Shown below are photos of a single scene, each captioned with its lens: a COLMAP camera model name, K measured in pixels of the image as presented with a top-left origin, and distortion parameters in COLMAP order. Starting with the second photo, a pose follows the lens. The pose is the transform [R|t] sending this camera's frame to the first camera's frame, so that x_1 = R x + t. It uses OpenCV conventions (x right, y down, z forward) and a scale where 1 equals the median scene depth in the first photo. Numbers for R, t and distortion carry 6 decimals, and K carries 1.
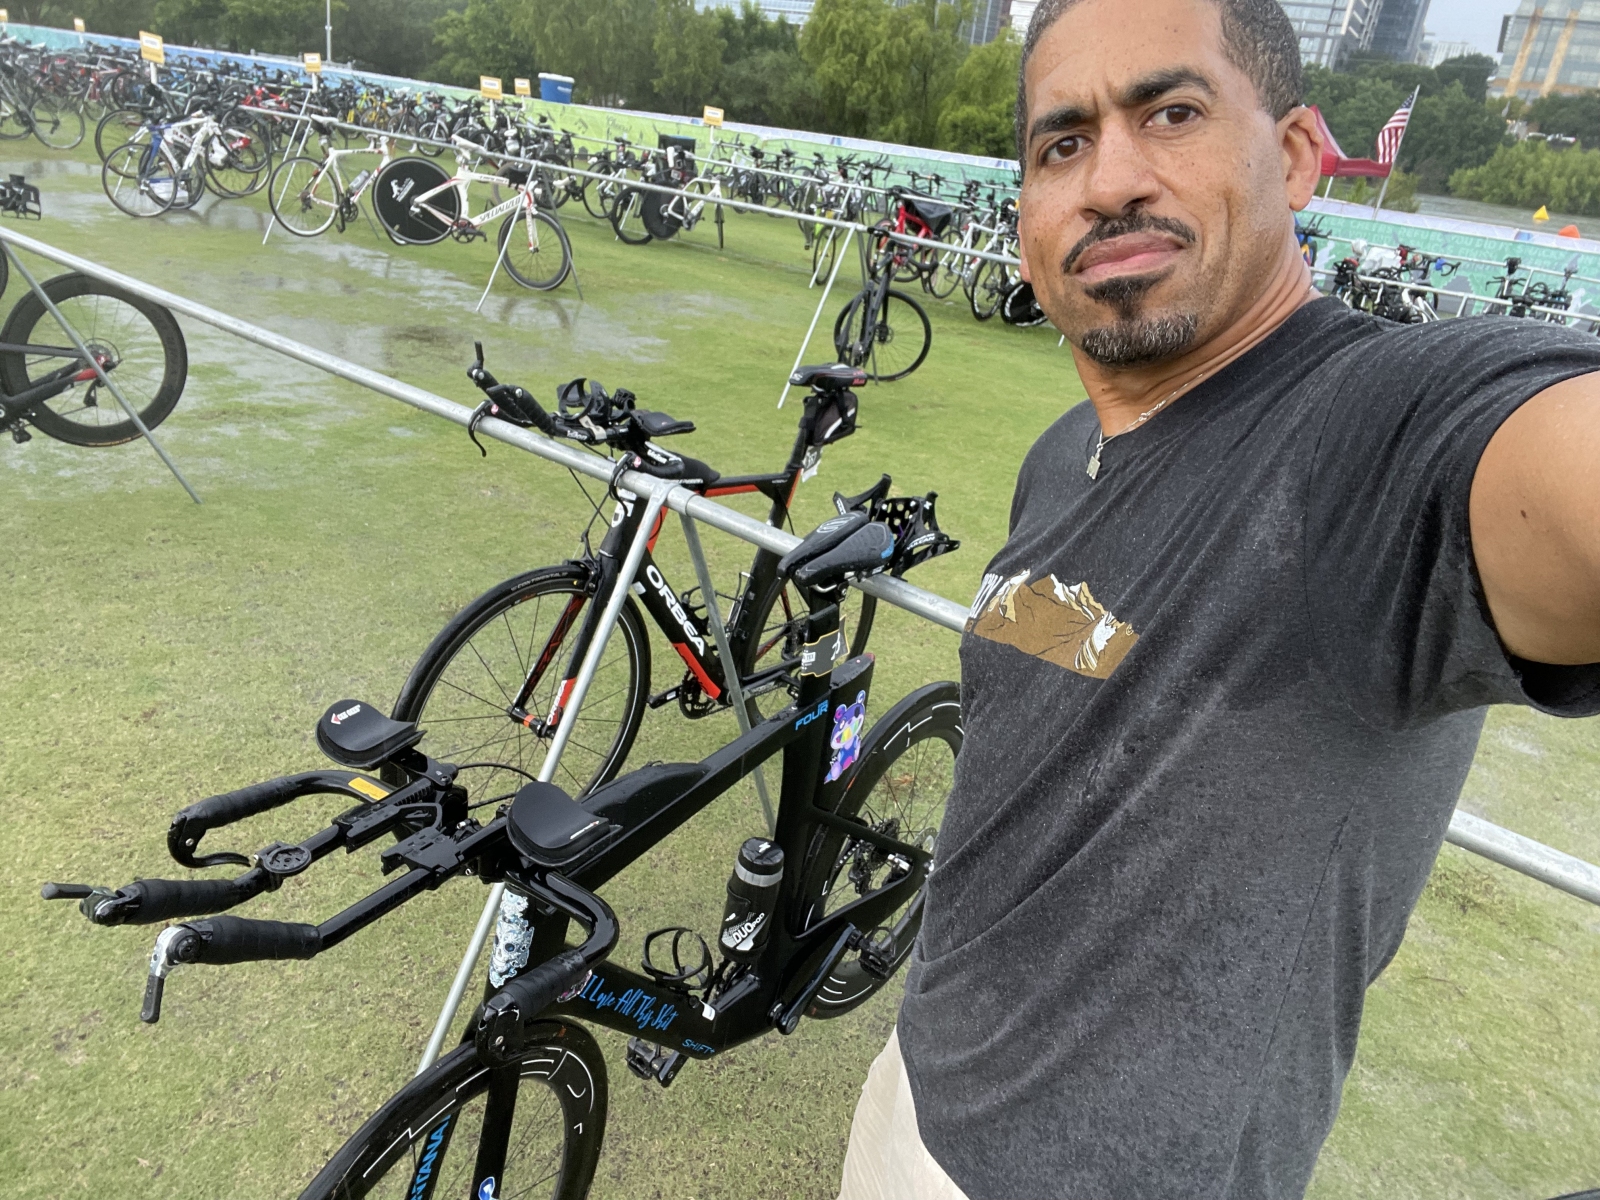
lens RADIAL K [[1071.6, 0, 800.0], [0, 1071.6, 600.0], [0, 0, 1]] dist [0.086315, -0.089955]
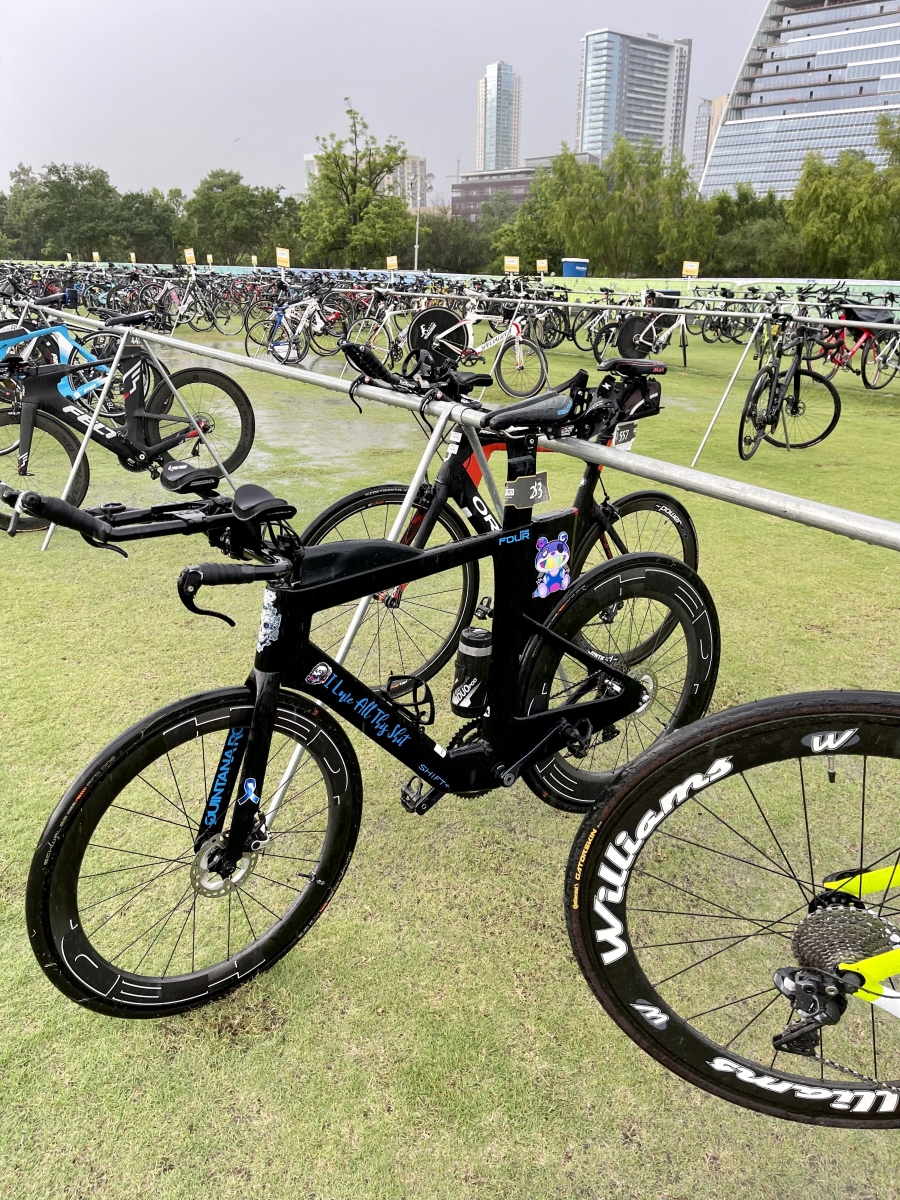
lens RADIAL K [[894.2, 0, 450.0], [0, 894.2, 600.0], [0, 0, 1]] dist [0.056260, -0.046155]
pose [[0.939576, 0.021388, -0.341672, 0.116592], [-0.050799, 0.995708, -0.077363, 0.099322], [0.338551, 0.090045, 0.936630, -0.039101]]
